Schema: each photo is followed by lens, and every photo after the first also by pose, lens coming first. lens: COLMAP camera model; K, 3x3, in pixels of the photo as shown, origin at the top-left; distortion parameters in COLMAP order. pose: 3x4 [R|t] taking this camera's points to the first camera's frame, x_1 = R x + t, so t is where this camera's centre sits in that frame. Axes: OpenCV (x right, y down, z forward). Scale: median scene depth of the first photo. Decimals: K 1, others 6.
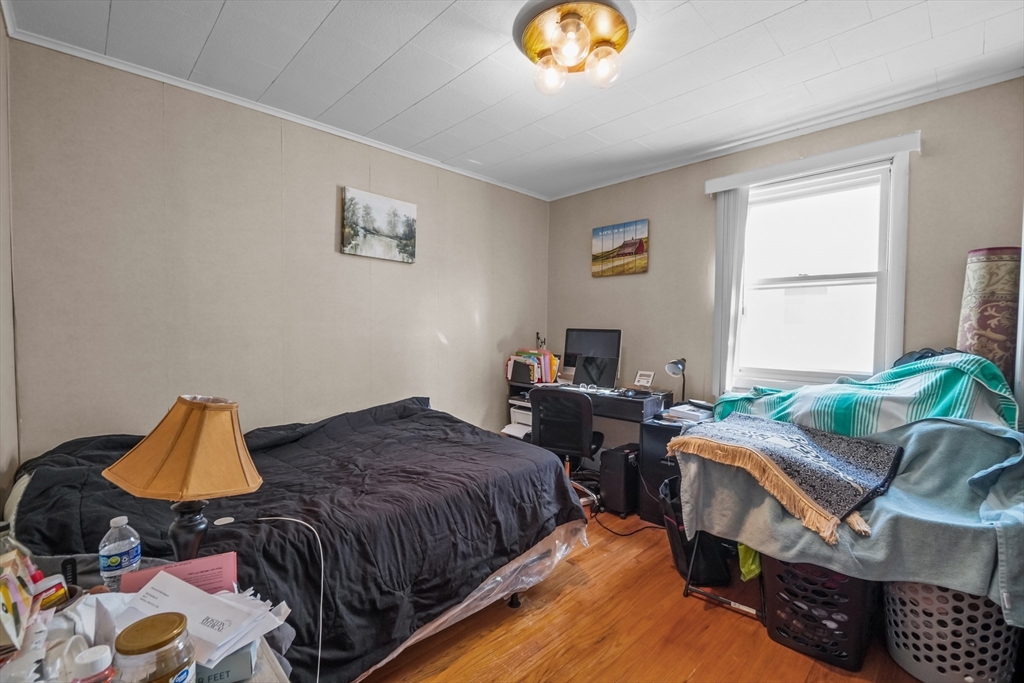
lens RADIAL K [[451.3, 0, 510.9], [0, 451.3, 339.8], [0, 0, 1]] dist [-0.004007, 0.000221]
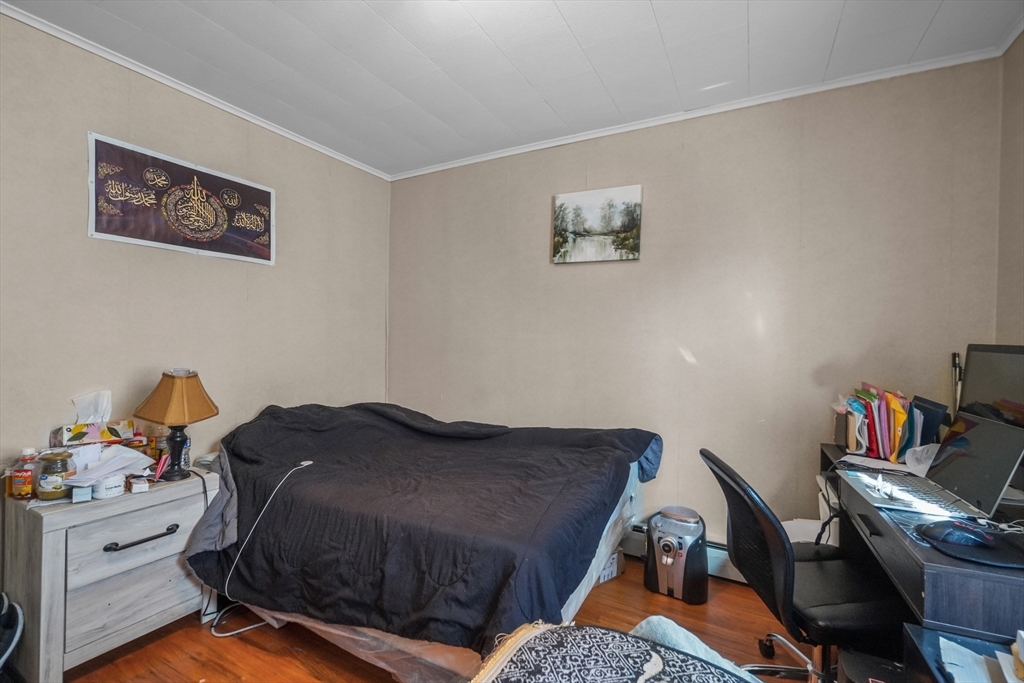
lens RADIAL K [[451.3, 0, 511.2], [0, 451.3, 342.1], [0, 0, 1]] dist [-0.004007, 0.000221]
pose [[0.284939, 0.003252, -0.958540, 0.511022], [-0.037275, 0.999275, -0.007691, -0.010231], [0.957821, 0.037921, 0.284854, 0.605008]]
